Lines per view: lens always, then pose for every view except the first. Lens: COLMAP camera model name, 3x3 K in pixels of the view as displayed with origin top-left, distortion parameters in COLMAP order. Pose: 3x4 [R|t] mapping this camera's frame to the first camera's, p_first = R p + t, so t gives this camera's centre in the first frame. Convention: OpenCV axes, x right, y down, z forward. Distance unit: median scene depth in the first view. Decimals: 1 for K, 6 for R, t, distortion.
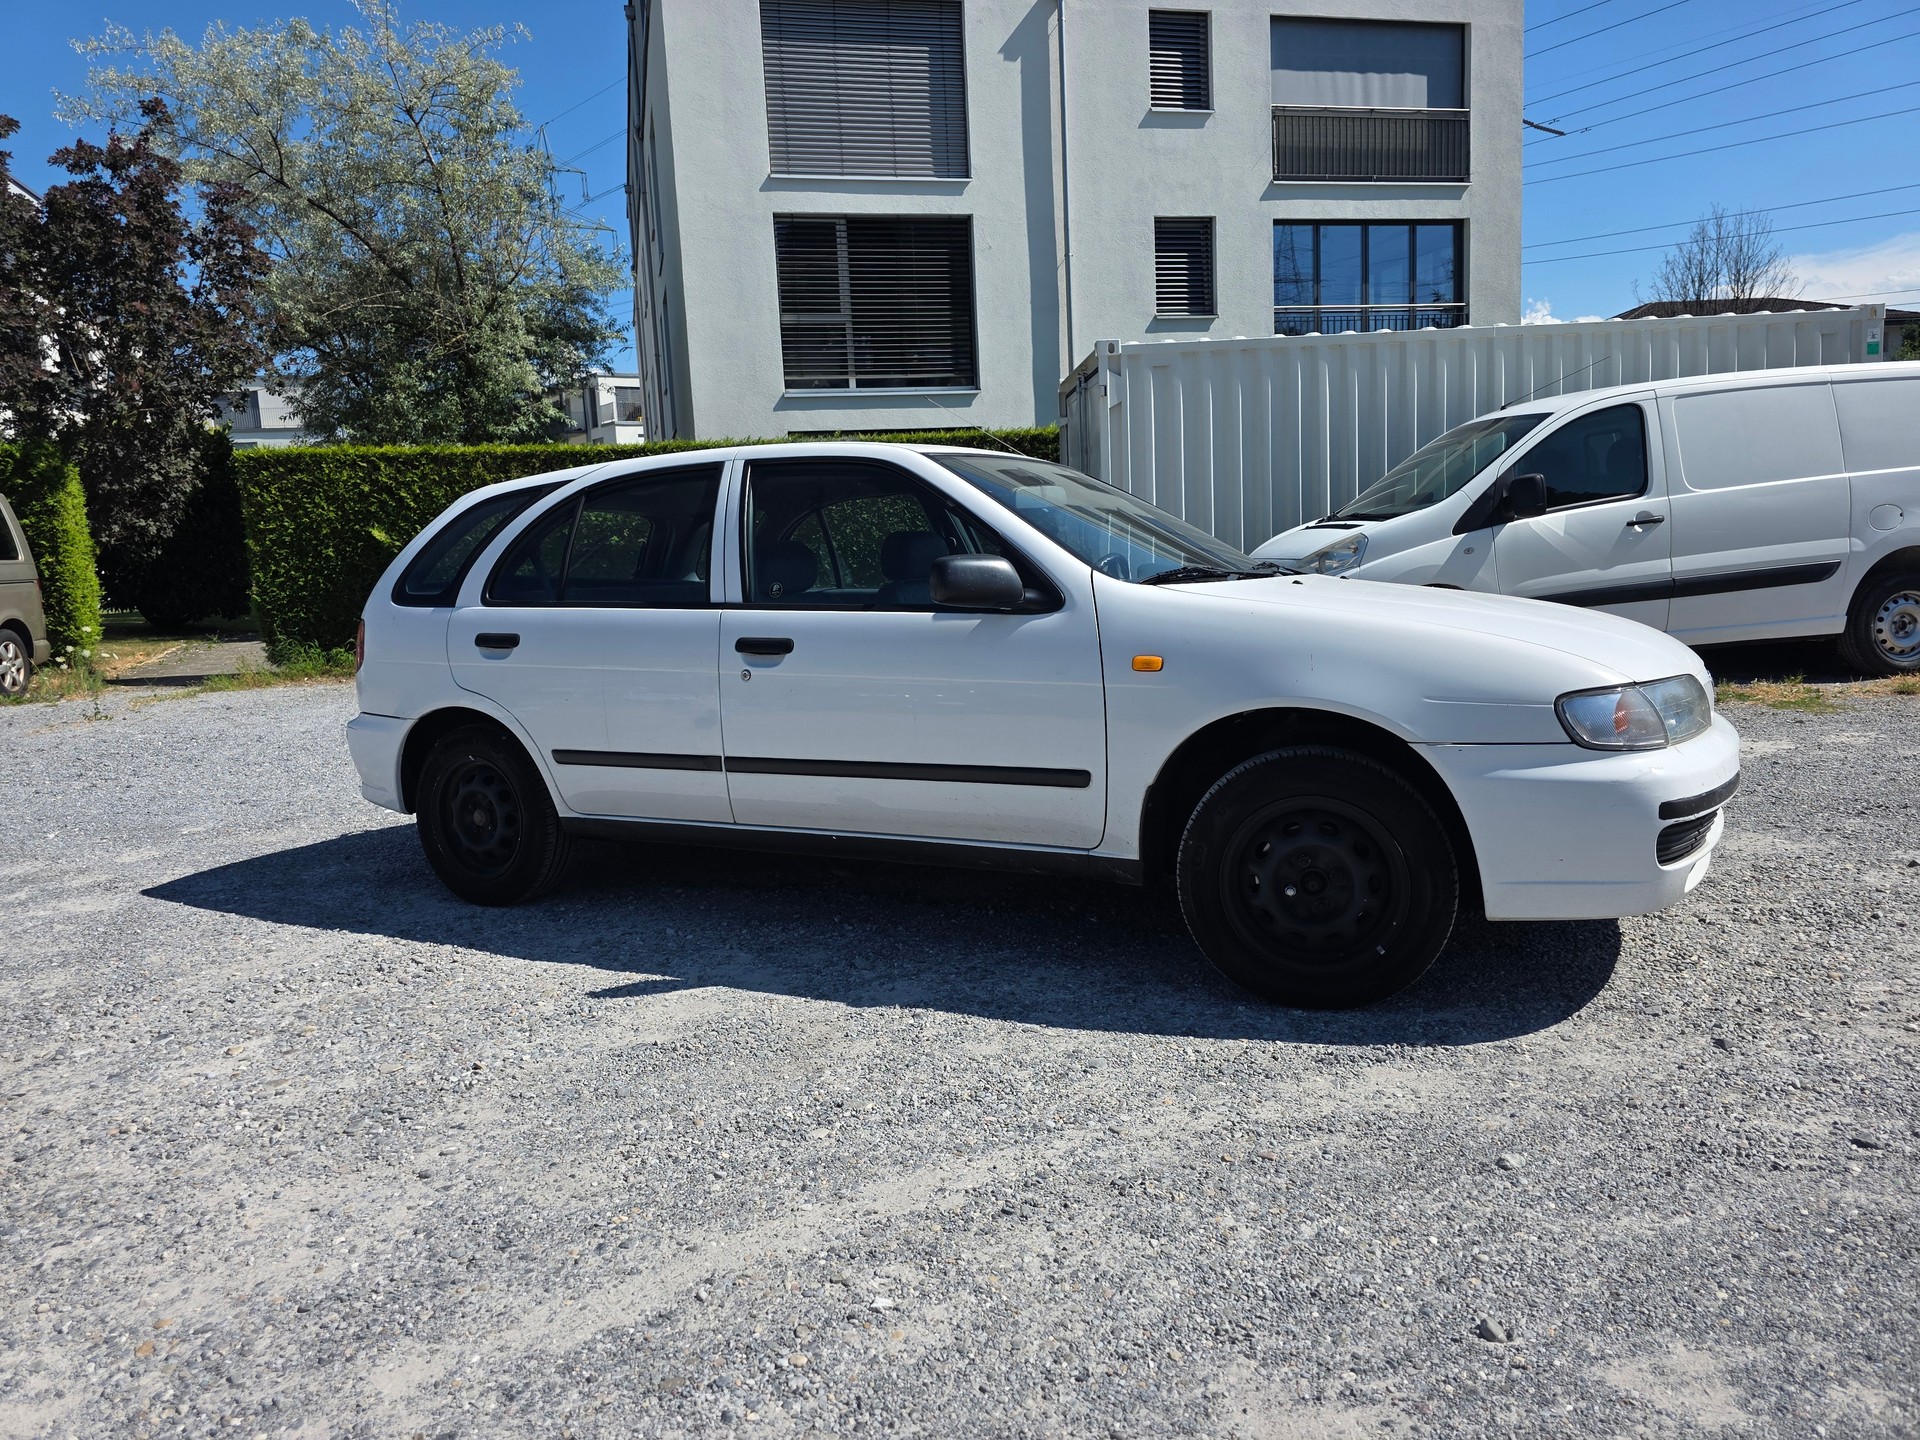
lens RADIAL K [[1290.7, 0, 950.9], [0, 1290.7, 696.8], [0, 0, 1]] dist [0.068195, -0.066760]
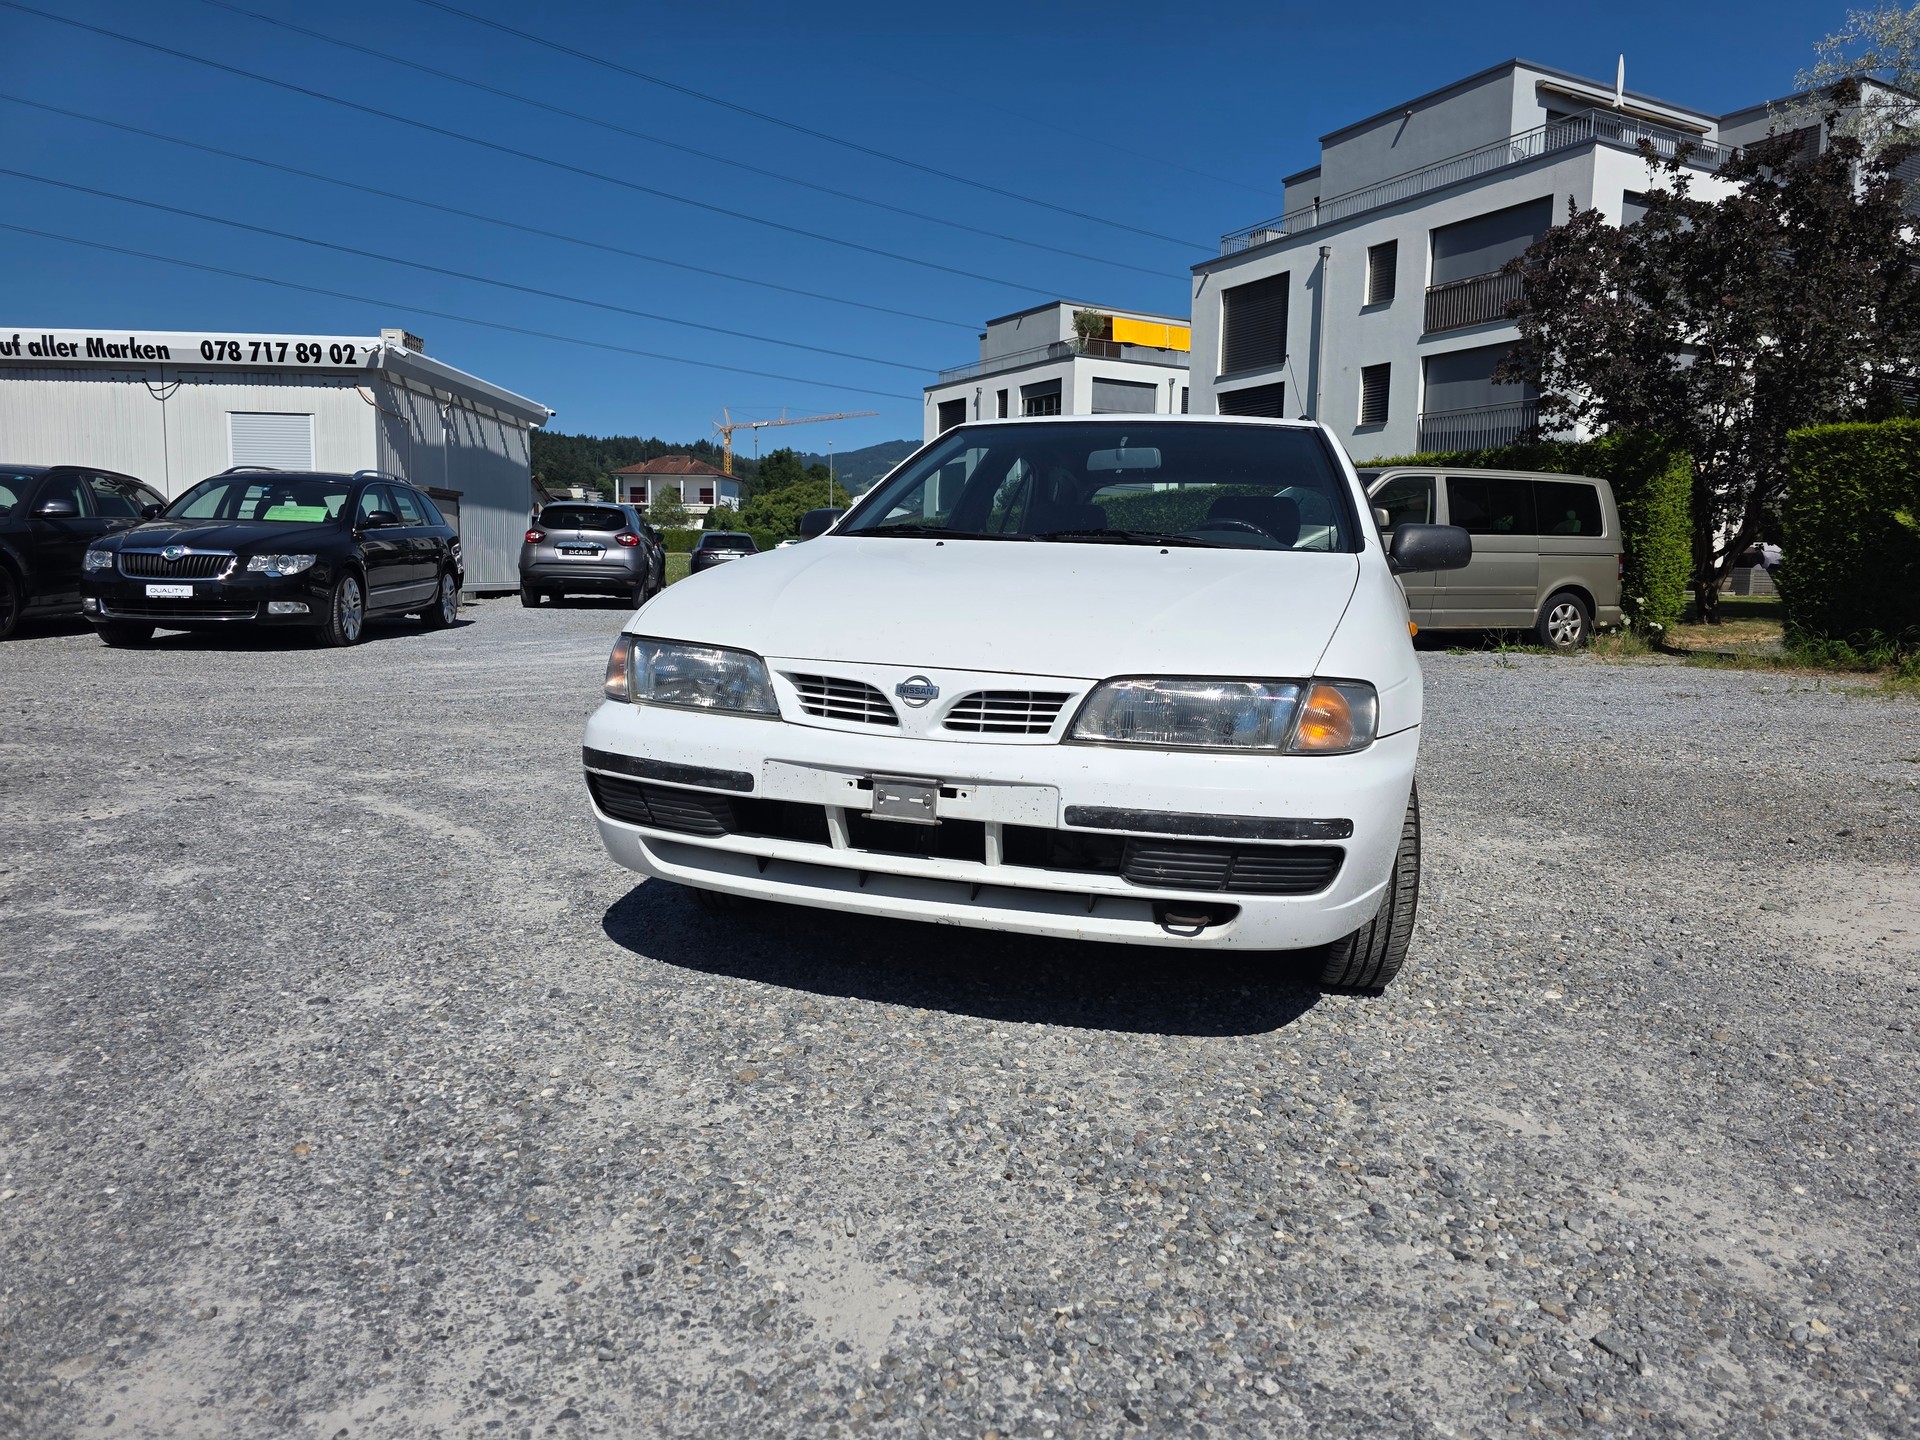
lens RADIAL K [[1288.3, 0, 979.8], [0, 1288.3, 698.8], [0, 0, 1]] dist [0.069443, -0.069325]
pose [[0.194386, 0.148300, -0.969650, 0.401059], [-0.140065, 0.982573, 0.122198, -0.031330], [0.970874, 0.112061, 0.211770, 0.273645]]
